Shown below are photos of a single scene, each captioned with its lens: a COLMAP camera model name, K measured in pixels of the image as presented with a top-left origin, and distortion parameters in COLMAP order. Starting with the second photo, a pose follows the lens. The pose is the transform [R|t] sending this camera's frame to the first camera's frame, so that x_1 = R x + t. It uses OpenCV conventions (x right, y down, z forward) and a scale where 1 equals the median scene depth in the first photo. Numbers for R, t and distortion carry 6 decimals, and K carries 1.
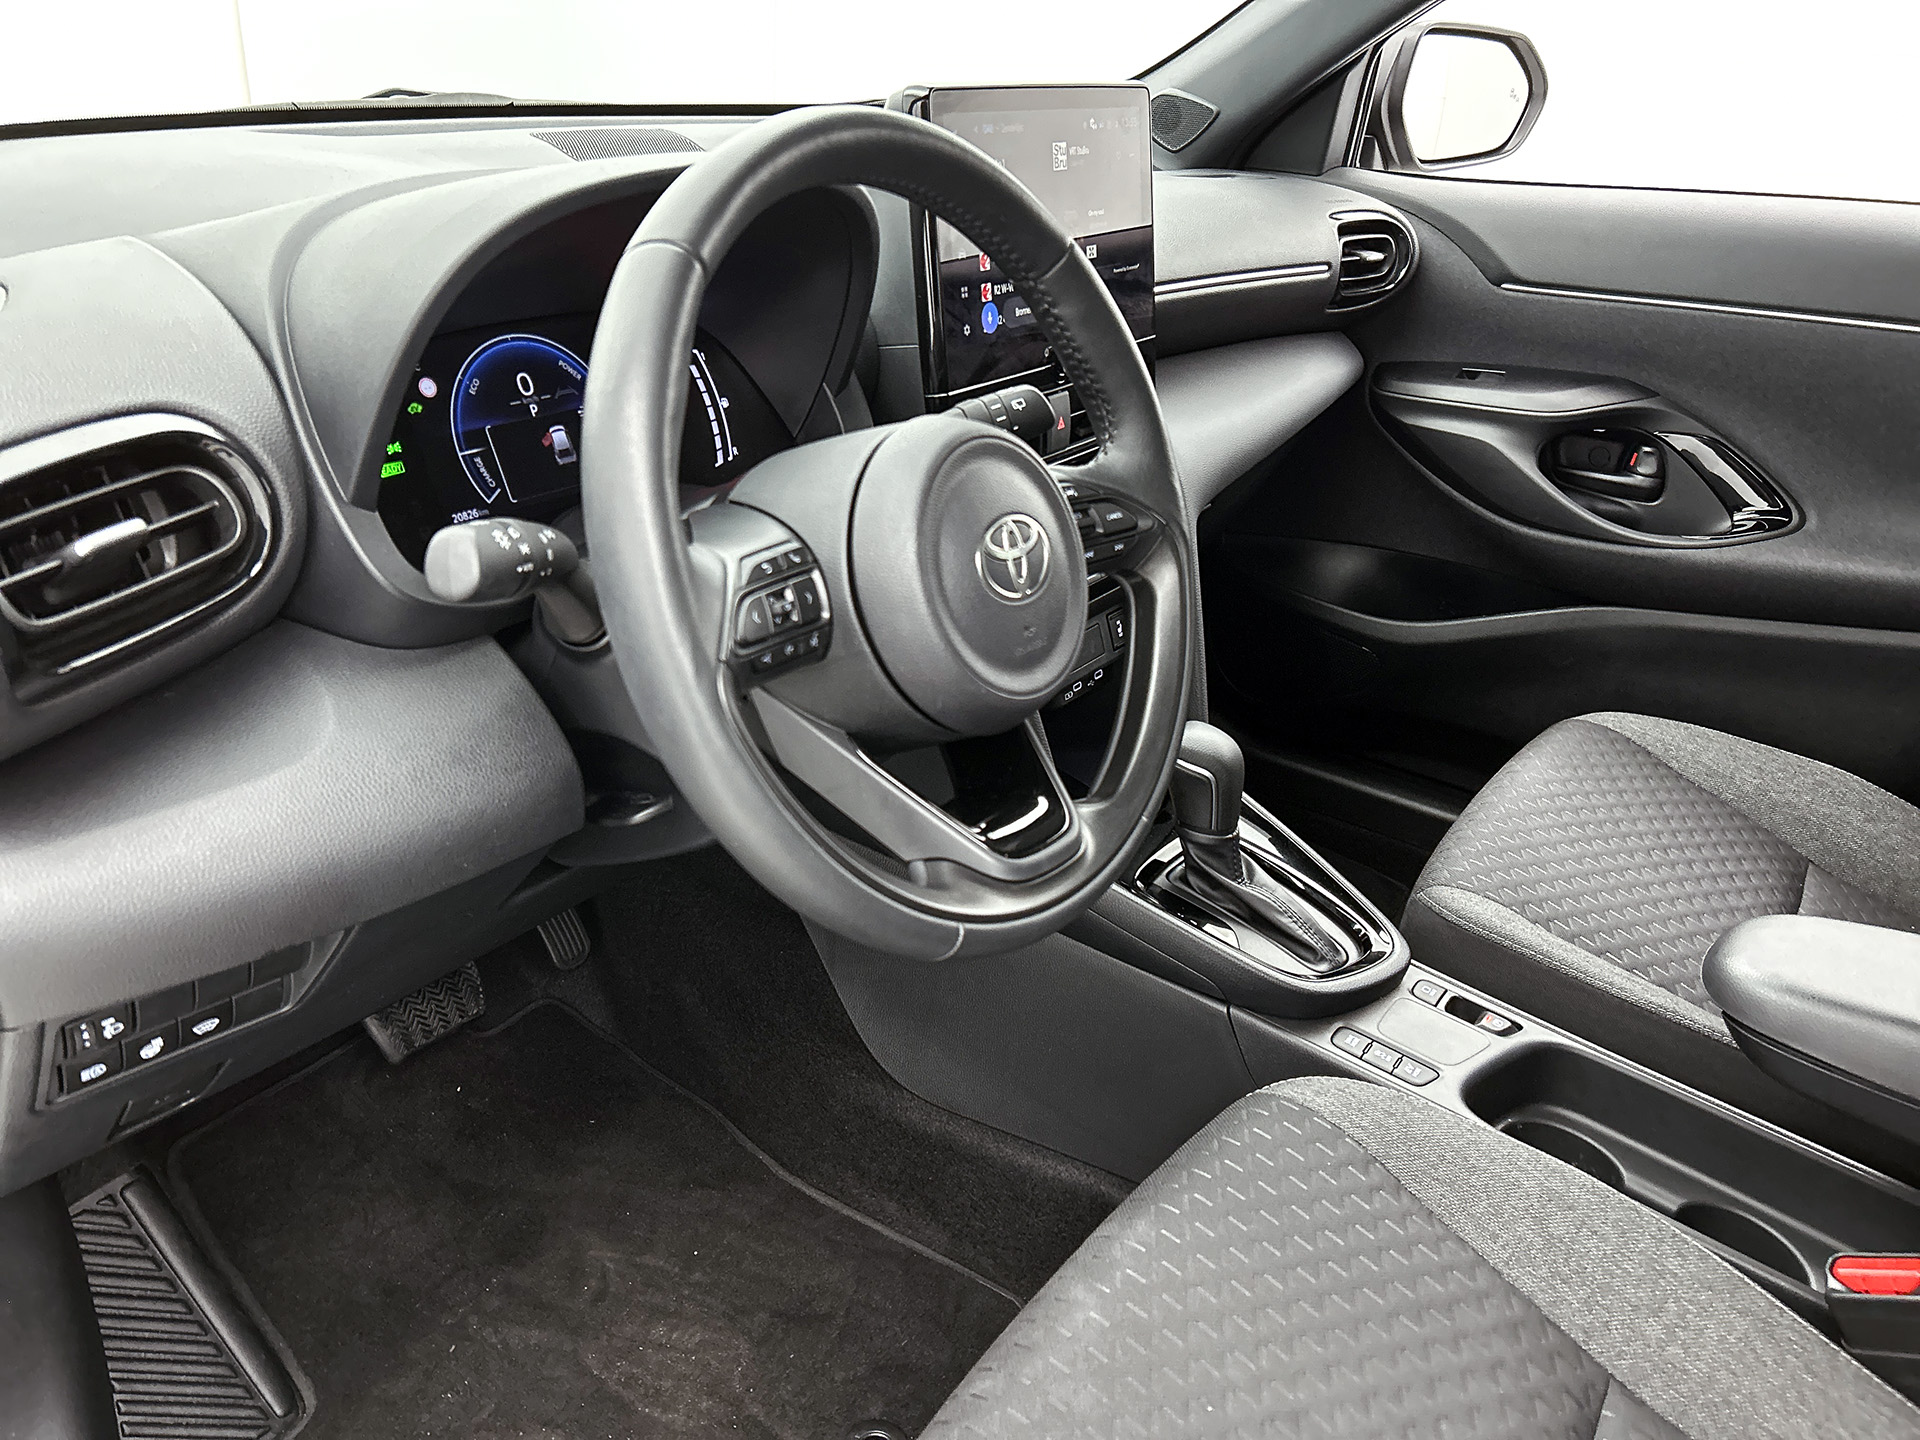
lens RADIAL K [[1469.4, 0, 960.0], [0, 1469.4, 720.0], [0, 0, 1]] dist [-0.004487, -0.001617]
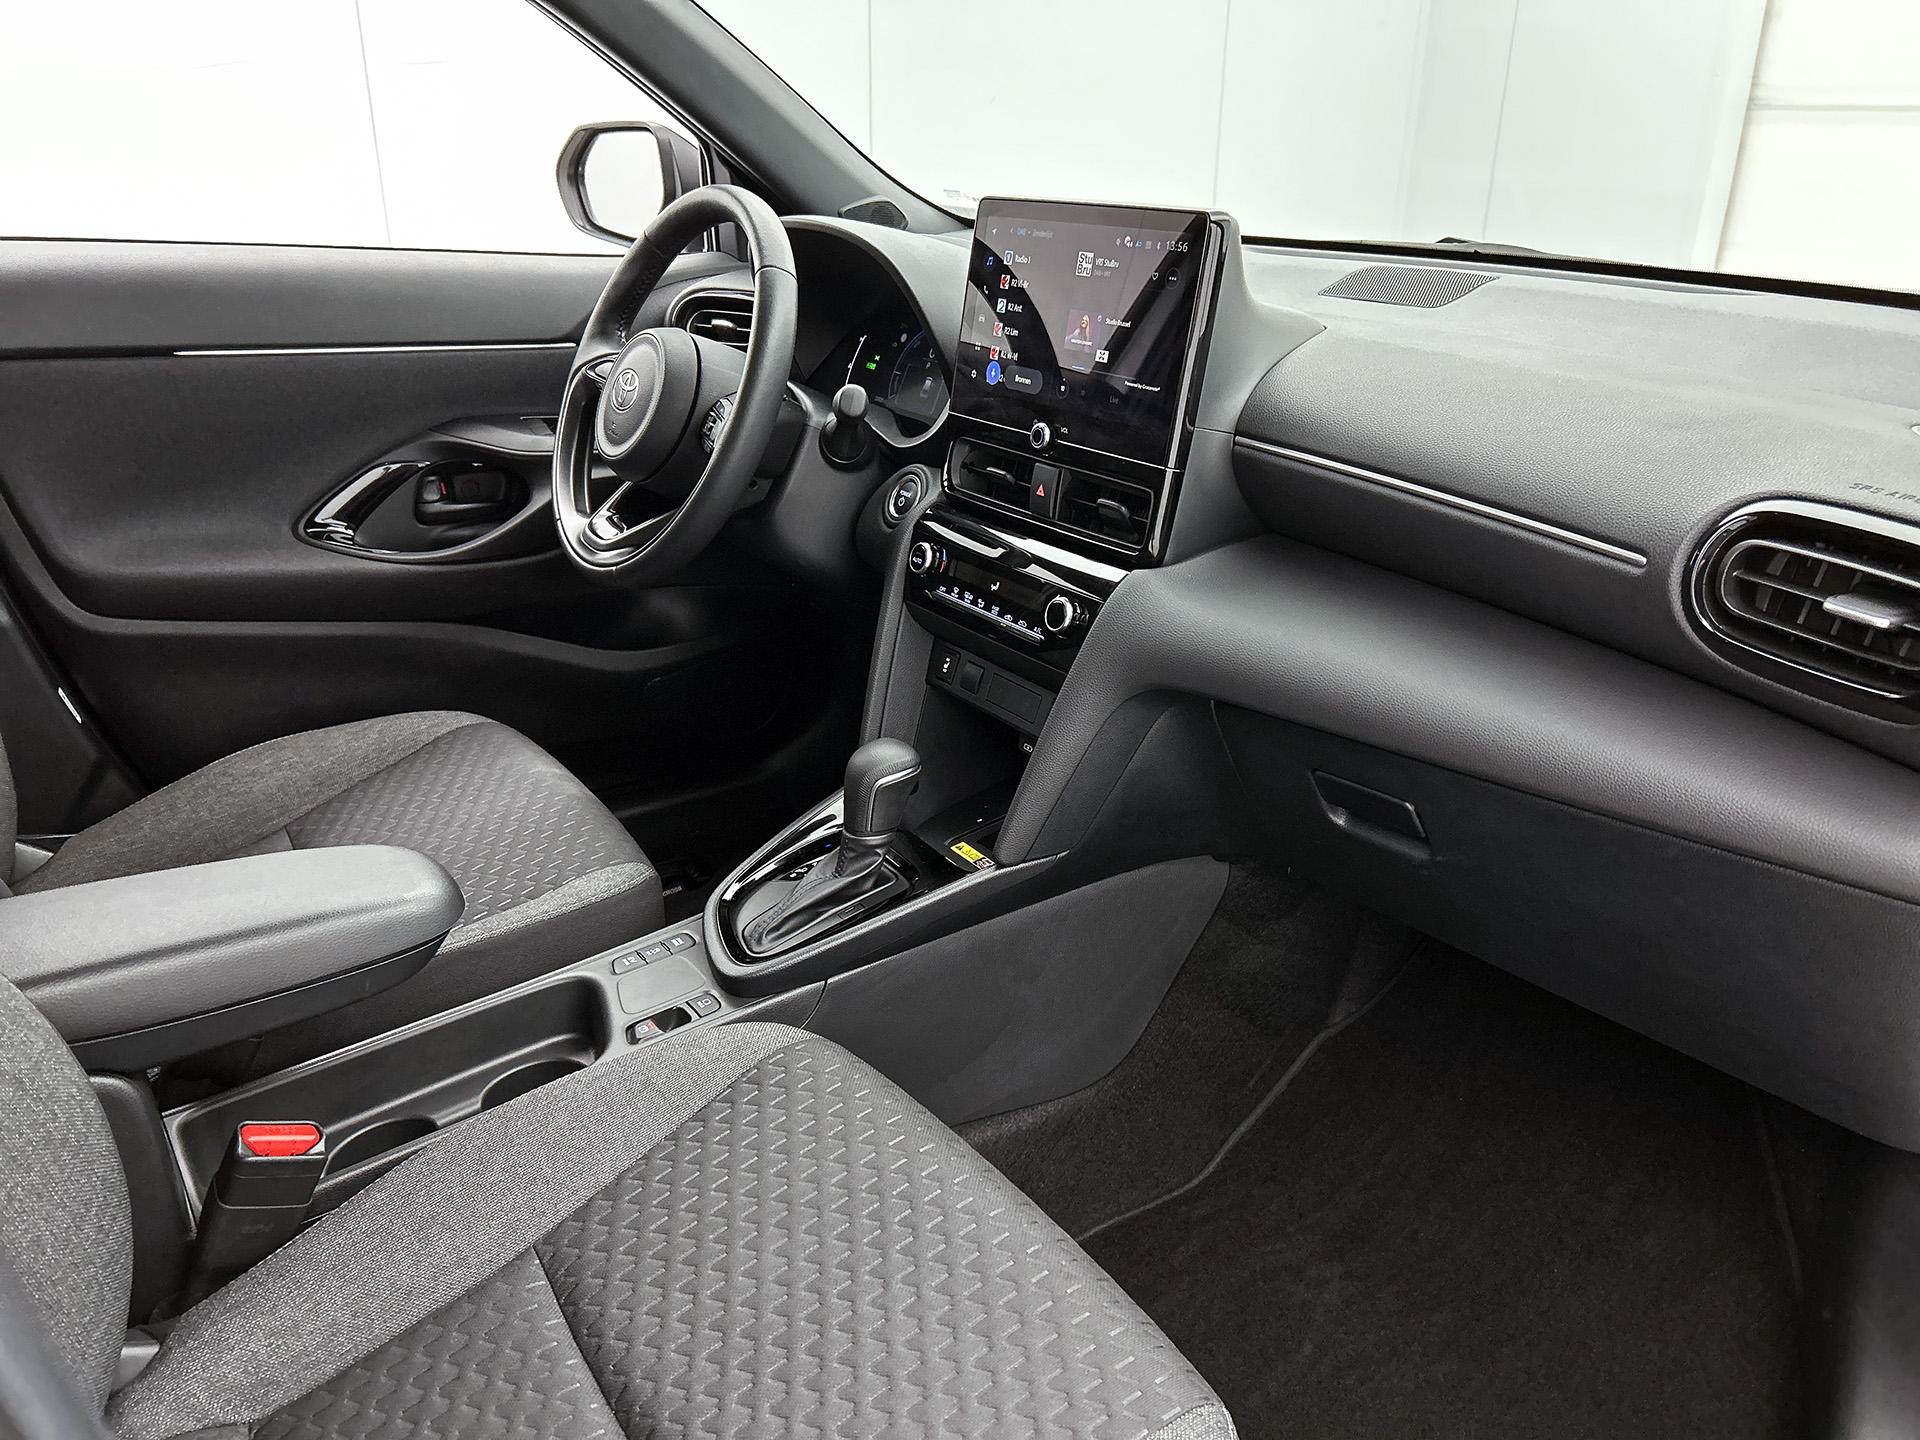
lens RADIAL K [[1469.4, 0, 960.0], [0, 1469.4, 720.0], [0, 0, 1]] dist [-0.004487, -0.001617]
pose [[-0.329293, 0.291022, -0.898261, 1.294530], [-0.443785, 0.791997, 0.419281, -0.568245], [0.833439, 0.536701, -0.131648, 1.328692]]
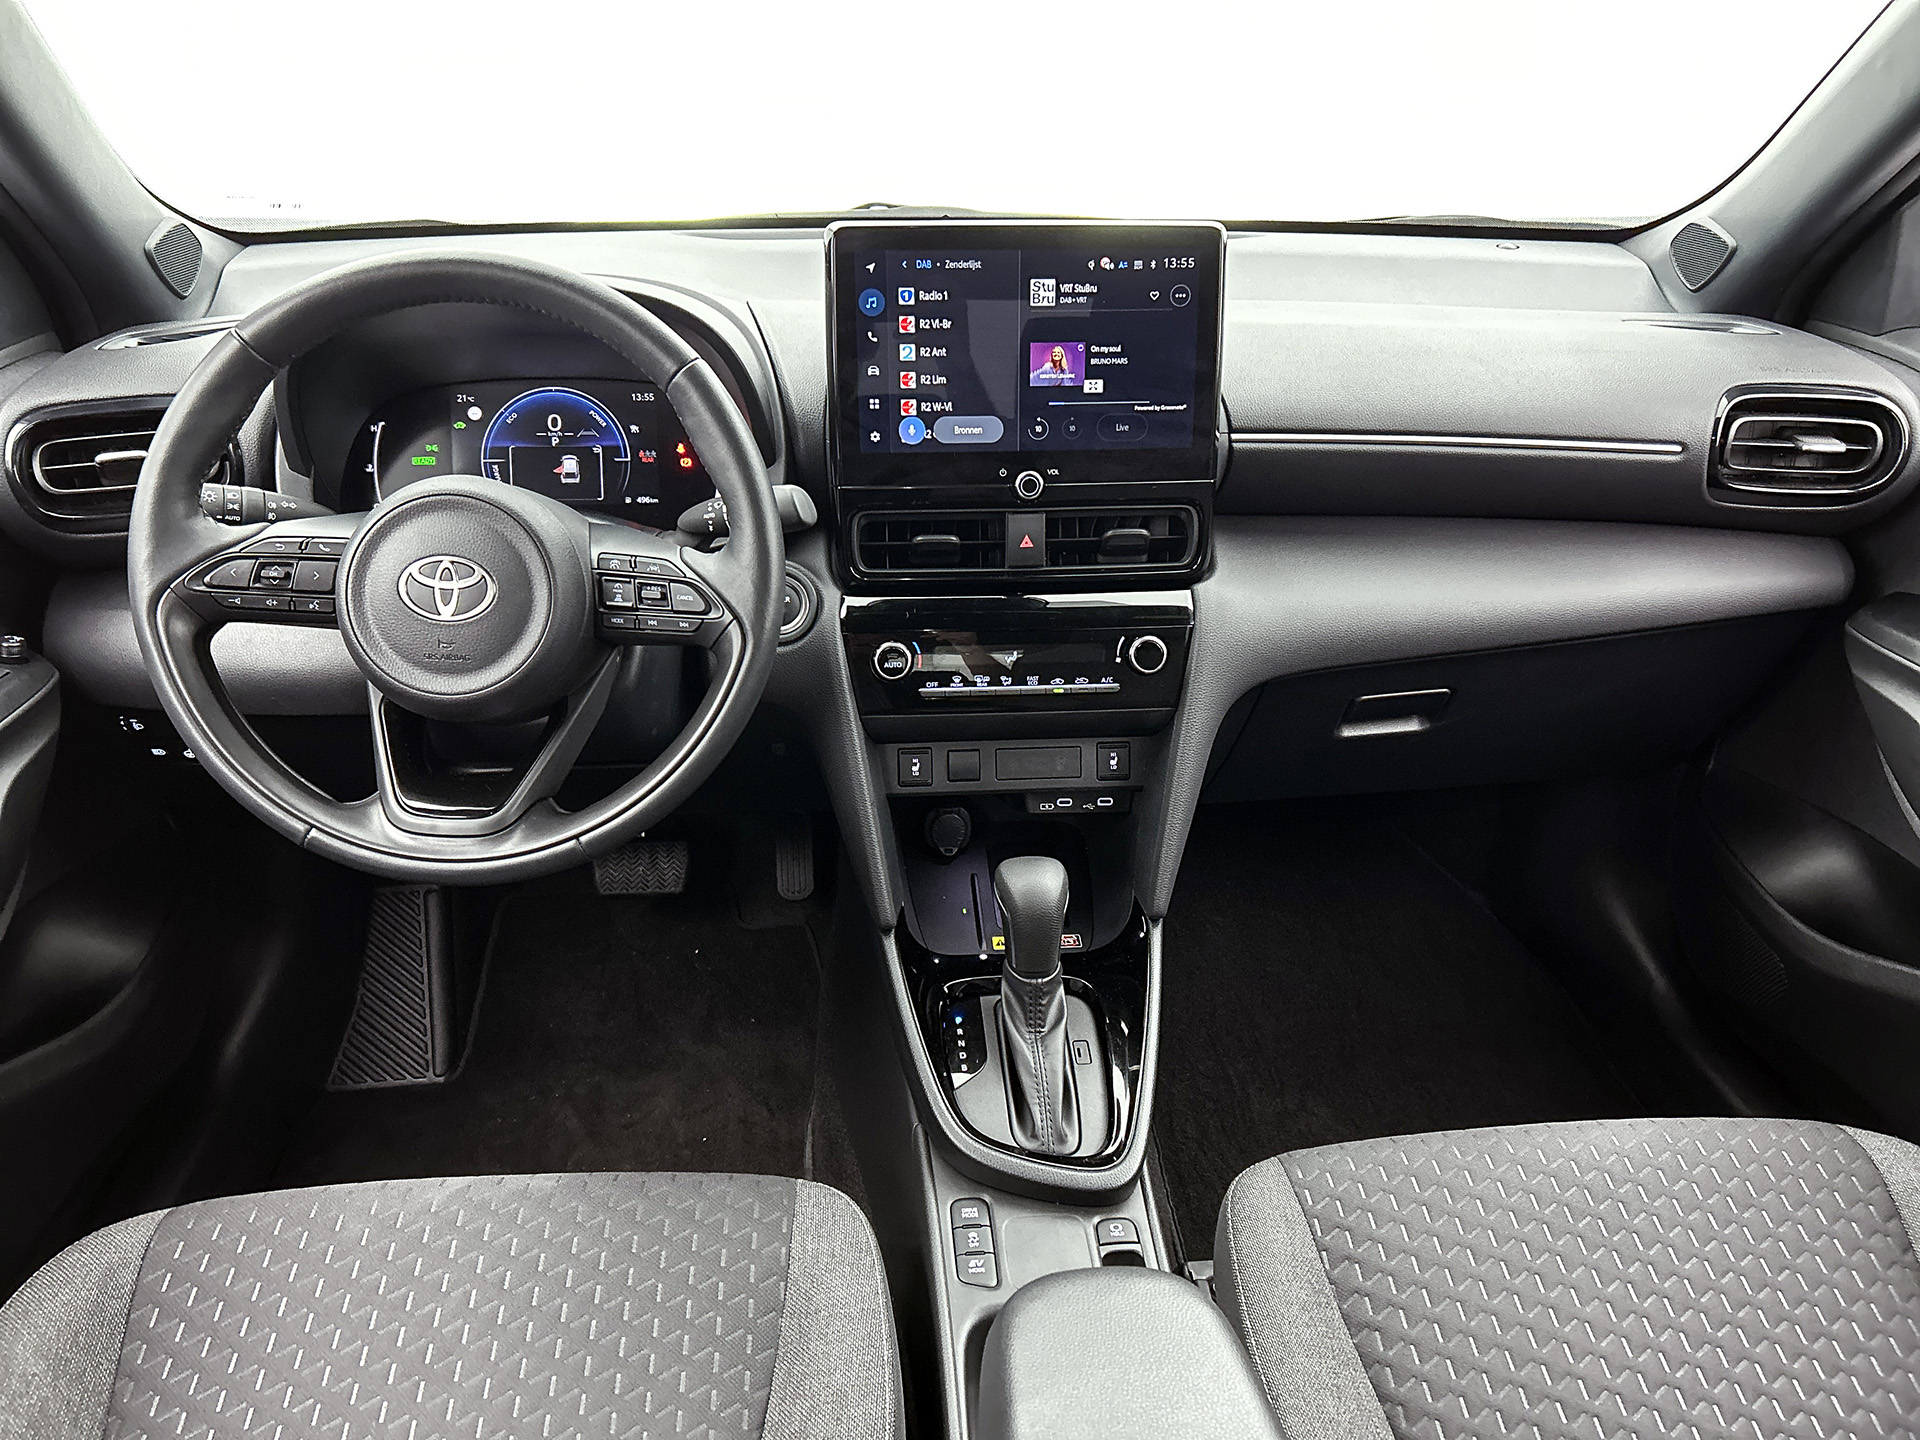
lens RADIAL K [[1451.1, 0, 987.0], [0, 1451.1, 717.6], [0, 0, 1]] dist [0.035060, -0.007898]
pose [[0.657663, 0.276541, -0.700717, 0.902061], [-0.308042, 0.947581, 0.084853, -0.181273], [0.687452, 0.160046, 0.708375, 0.299594]]
